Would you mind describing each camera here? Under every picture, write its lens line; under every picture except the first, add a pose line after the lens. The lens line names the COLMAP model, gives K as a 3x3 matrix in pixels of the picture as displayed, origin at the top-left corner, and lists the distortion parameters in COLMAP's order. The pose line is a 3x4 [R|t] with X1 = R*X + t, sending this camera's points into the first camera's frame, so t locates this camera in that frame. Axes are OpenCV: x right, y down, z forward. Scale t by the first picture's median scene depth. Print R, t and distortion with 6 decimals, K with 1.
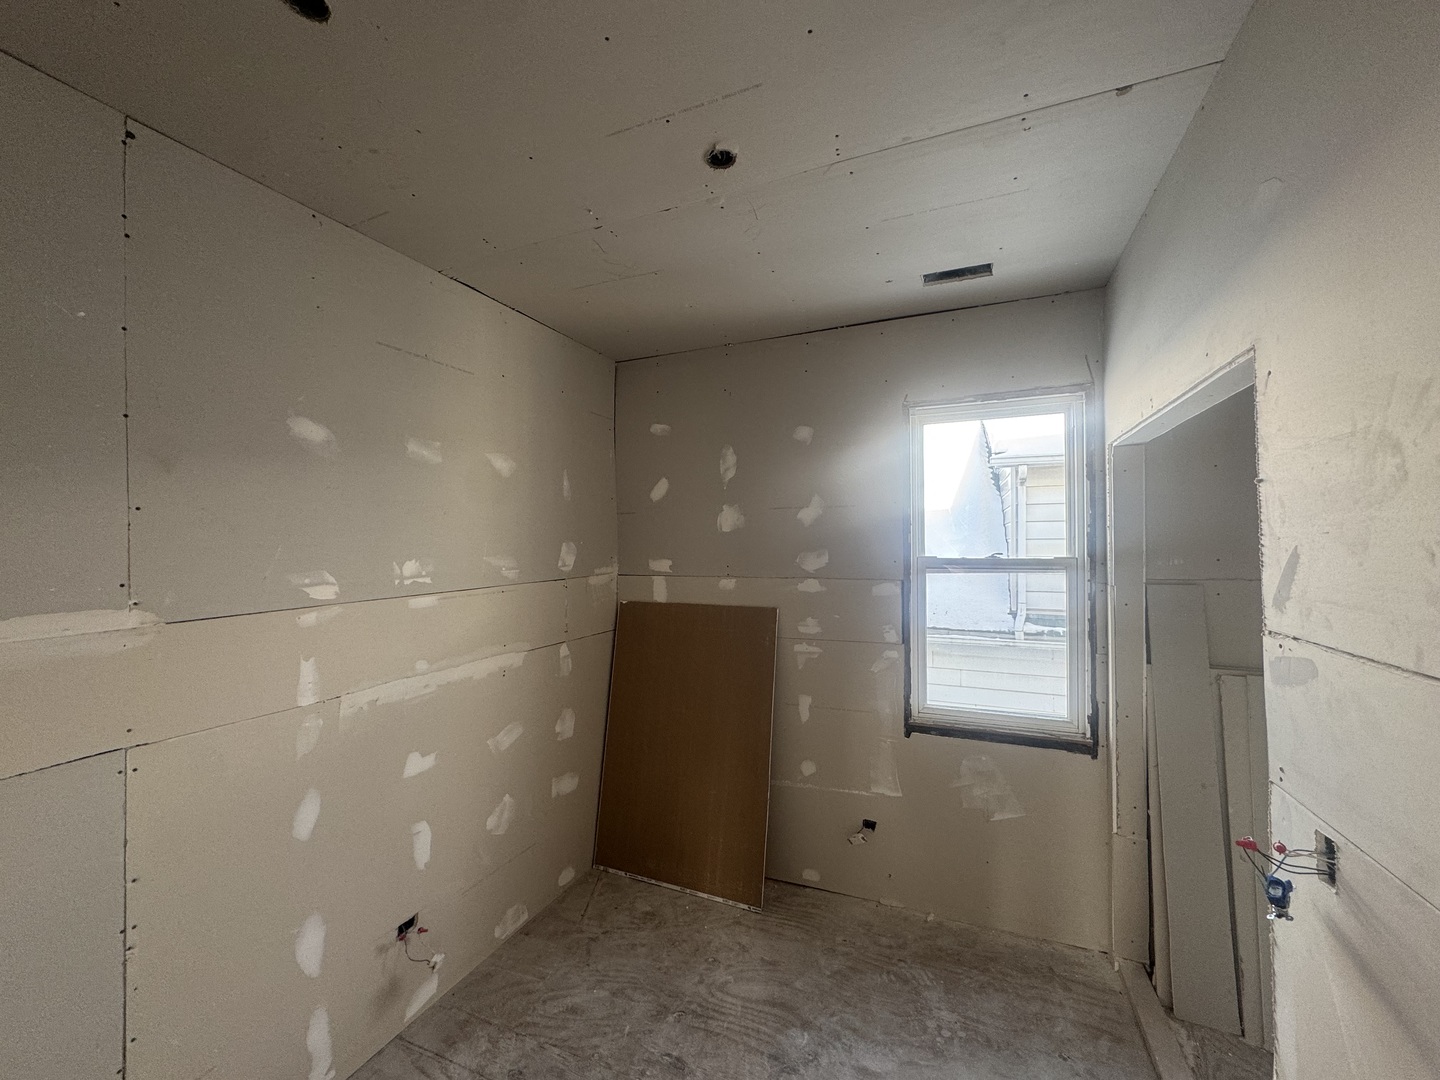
lens RADIAL K [[582.6, 0, 721.3], [0, 582.6, 541.2], [0, 0, 1]] dist [-0.002718, 0.000573]
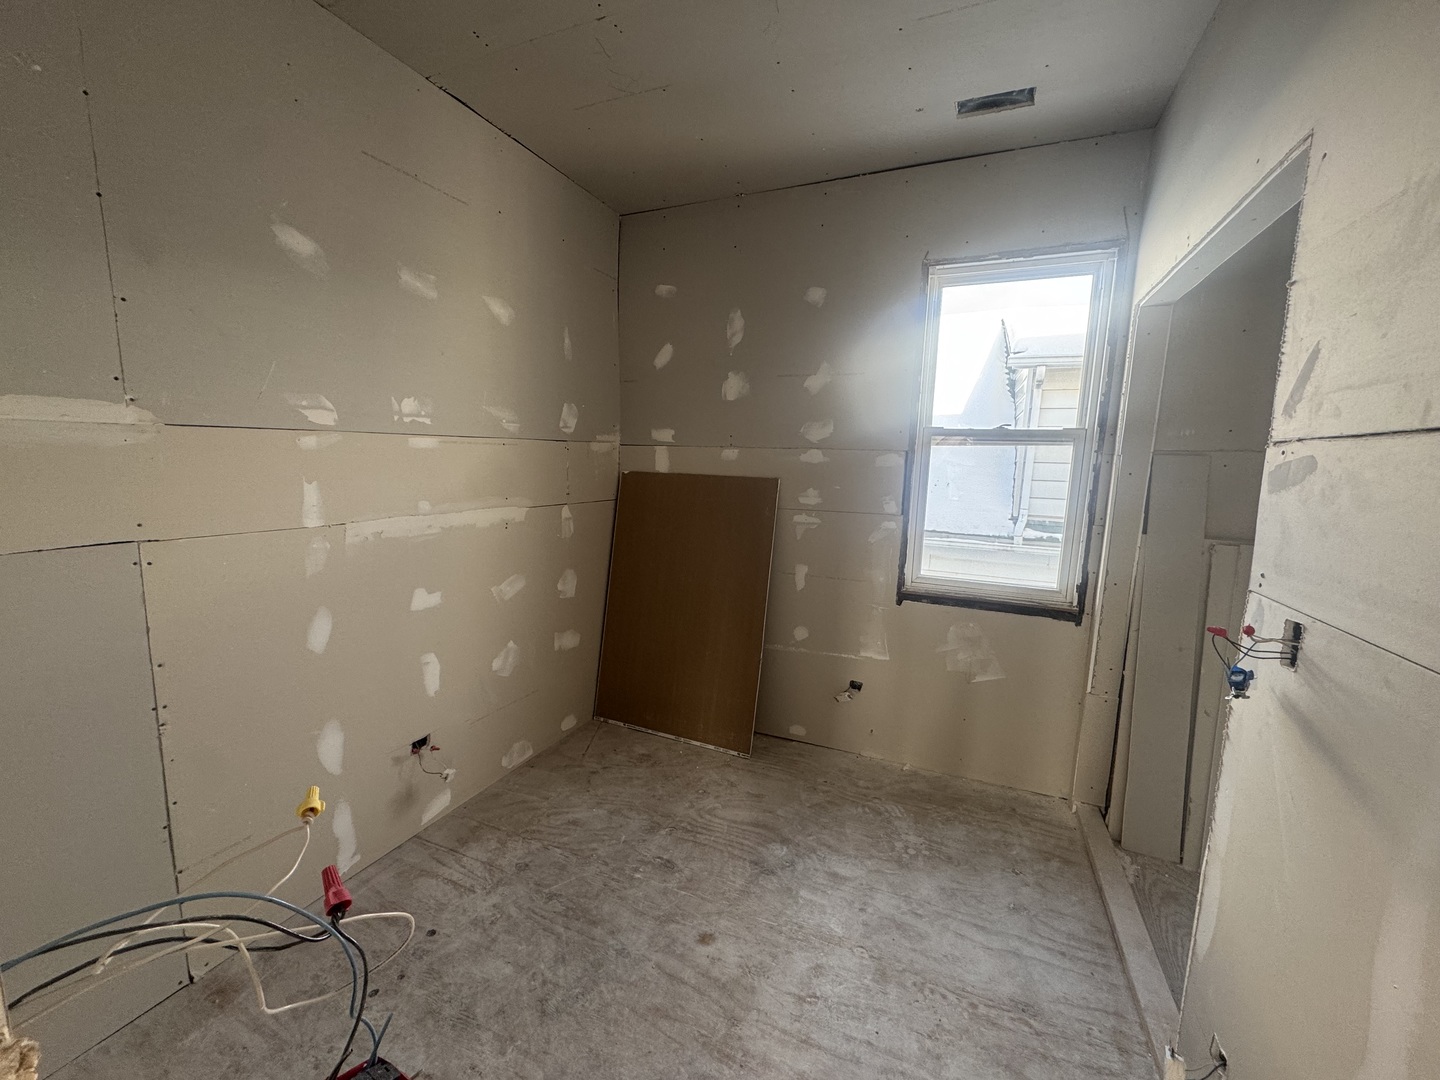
lens RADIAL K [[582.6, 0, 721.3], [0, 582.6, 541.4], [0, 0, 1]] dist [-0.002718, 0.000573]
pose [[0.999282, 0.037752, -0.003196, 0.006428], [-0.036847, 0.988025, 0.149830, 0.103629], [0.008814, -0.149604, 0.988707, -0.005305]]
